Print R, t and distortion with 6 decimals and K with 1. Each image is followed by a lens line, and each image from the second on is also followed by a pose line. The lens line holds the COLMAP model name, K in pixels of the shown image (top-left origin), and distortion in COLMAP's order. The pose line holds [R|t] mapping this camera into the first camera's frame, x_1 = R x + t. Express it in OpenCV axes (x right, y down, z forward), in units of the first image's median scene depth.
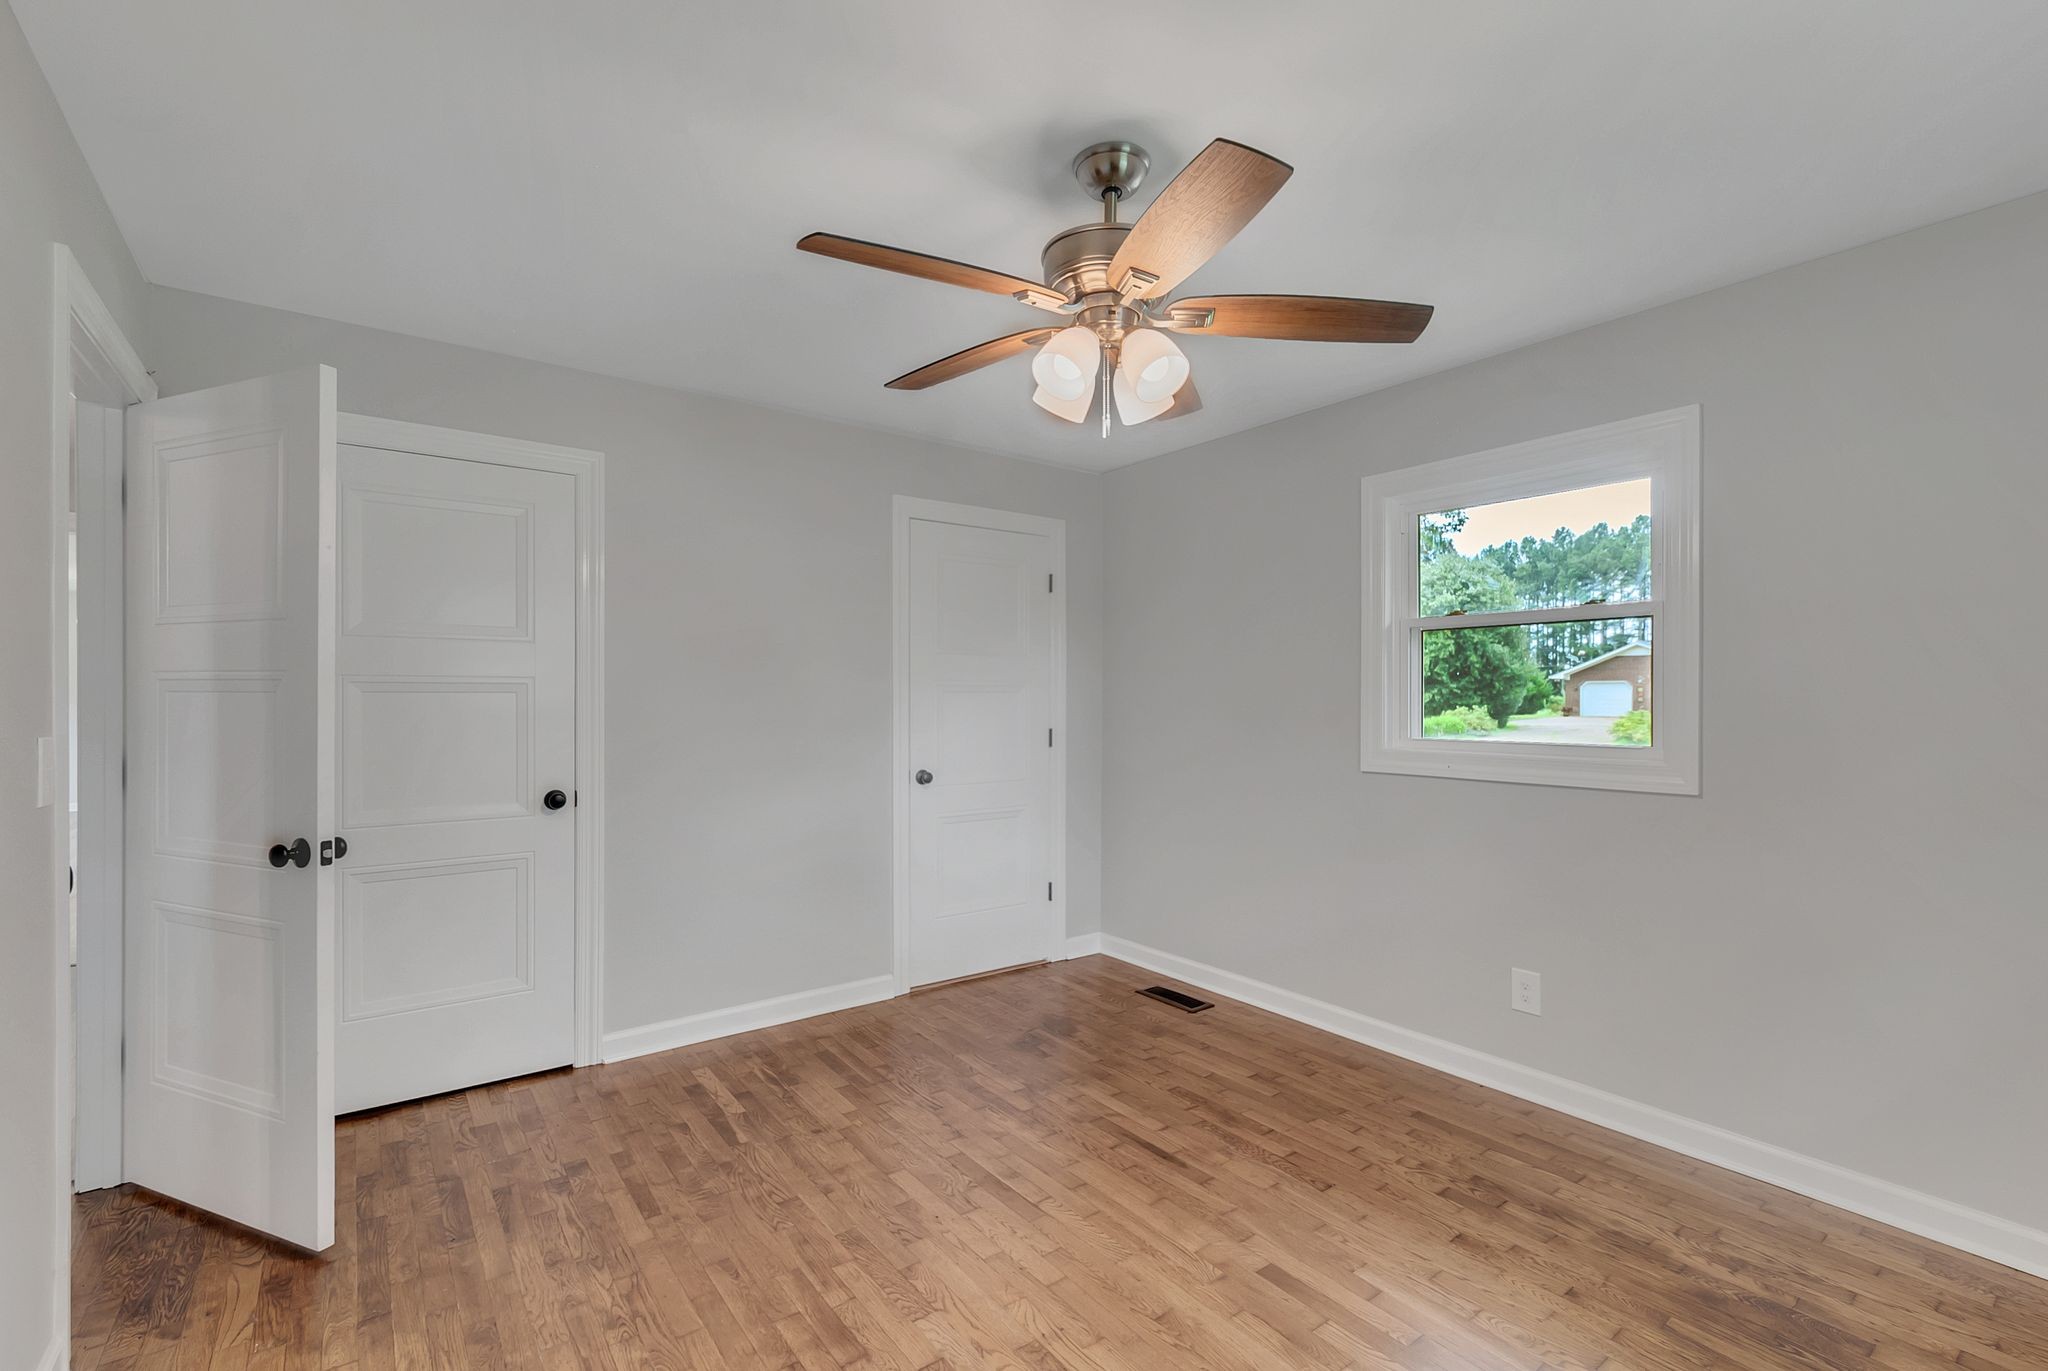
lens RADIAL K [[909.3, 0, 1037.7], [0, 909.3, 690.6], [0, 0, 1]] dist [0.008486, -0.003818]
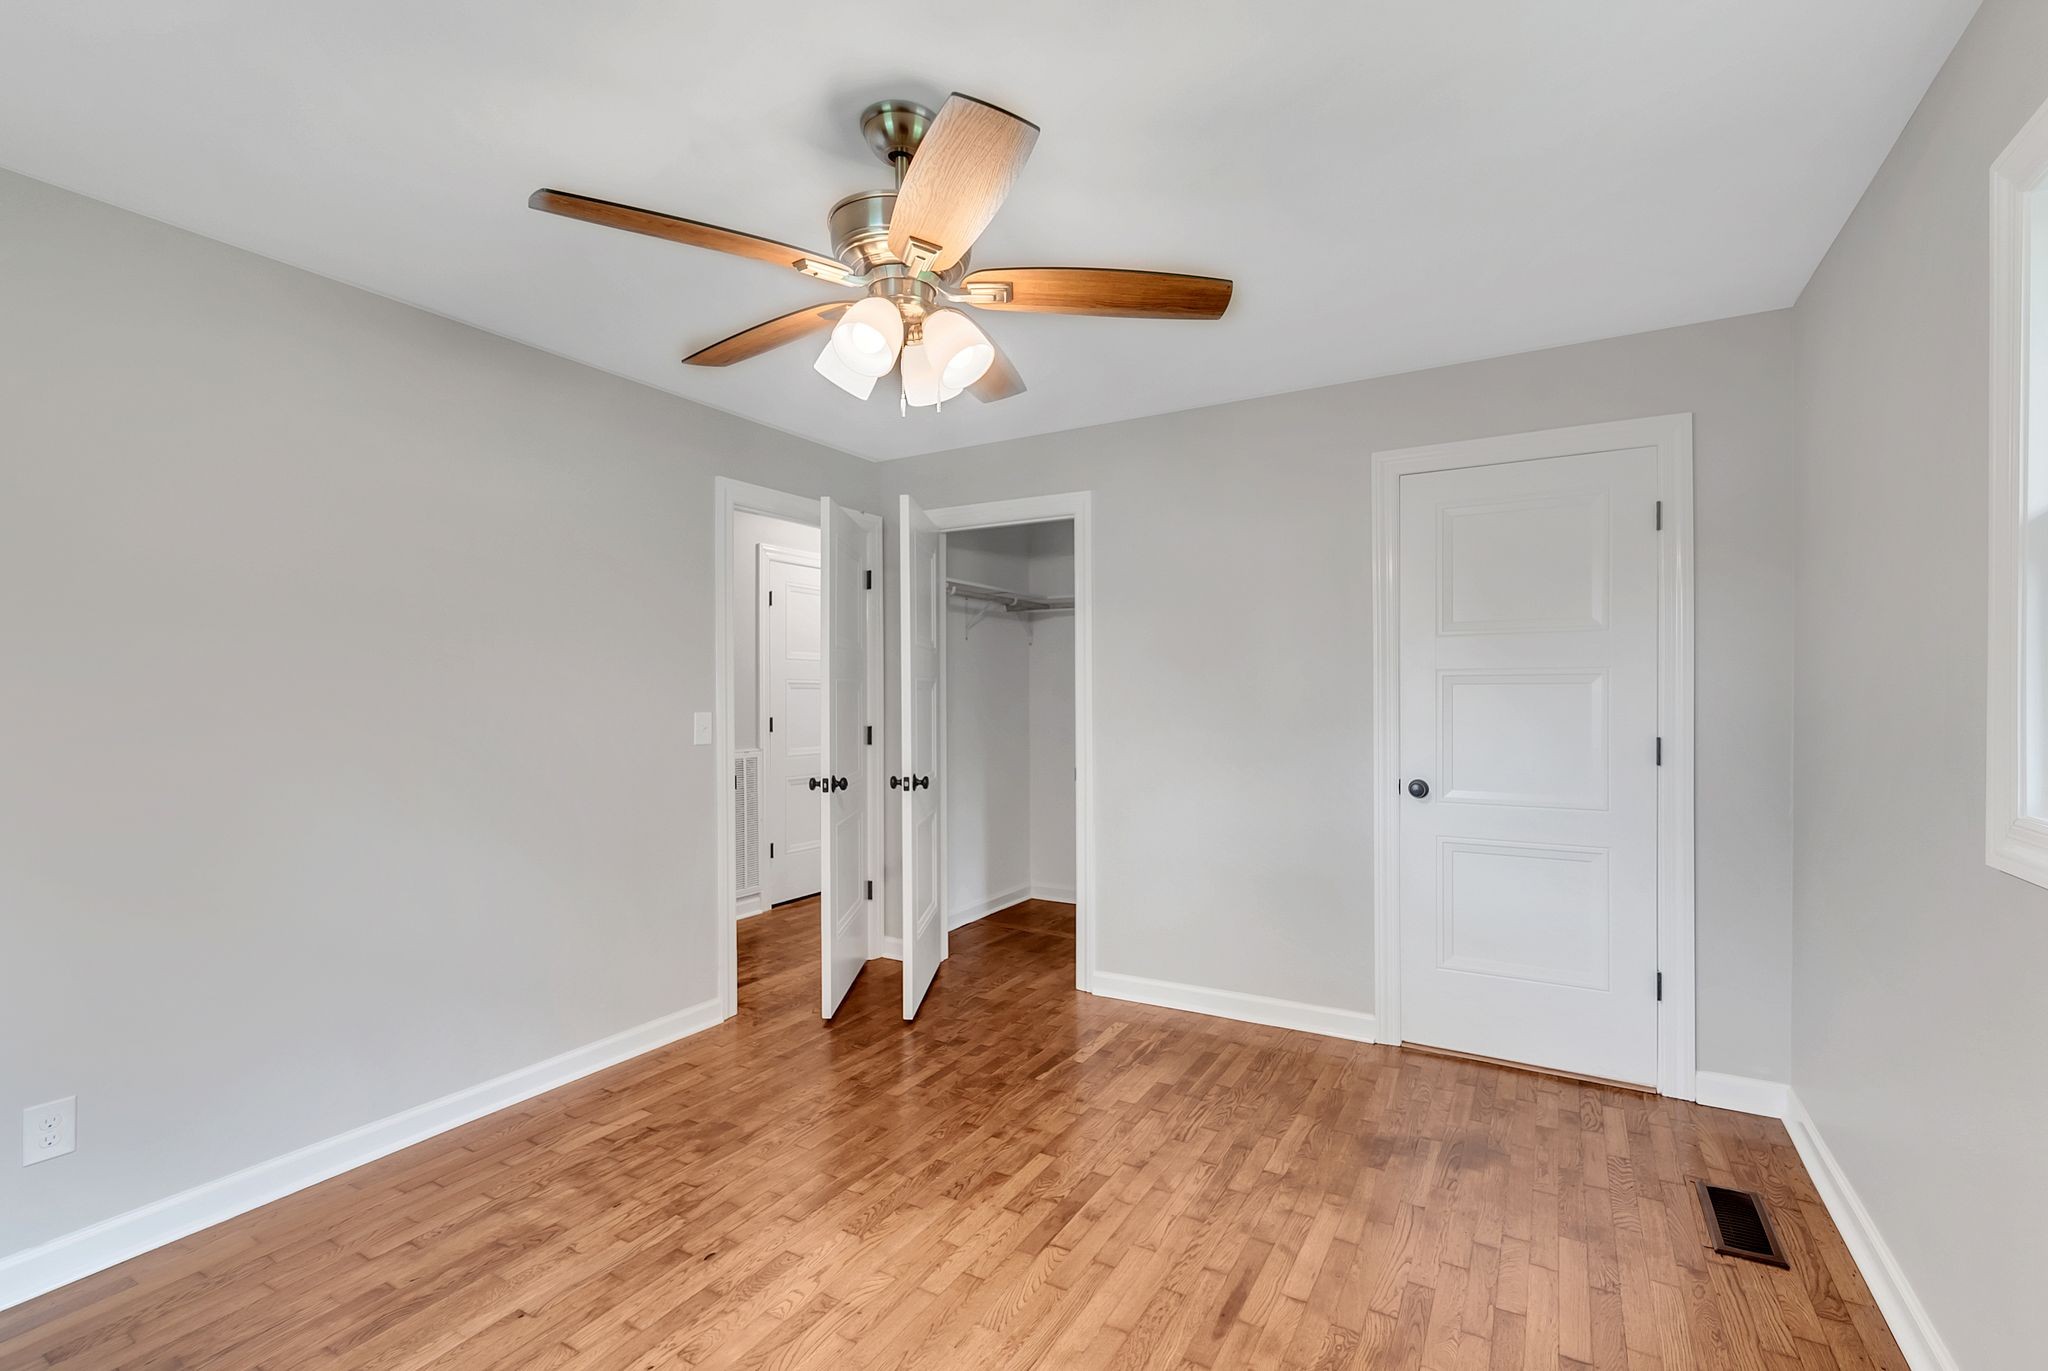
lens RADIAL K [[909.3, 0, 1034.2], [0, 909.3, 690.3], [0, 0, 1]] dist [0.008486, -0.003818]
pose [[0.393652, 0.001403, -0.919259, 0.644209], [0.009892, 0.999934, 0.005762, -0.002396], [0.919206, -0.011362, 0.393612, 0.482484]]
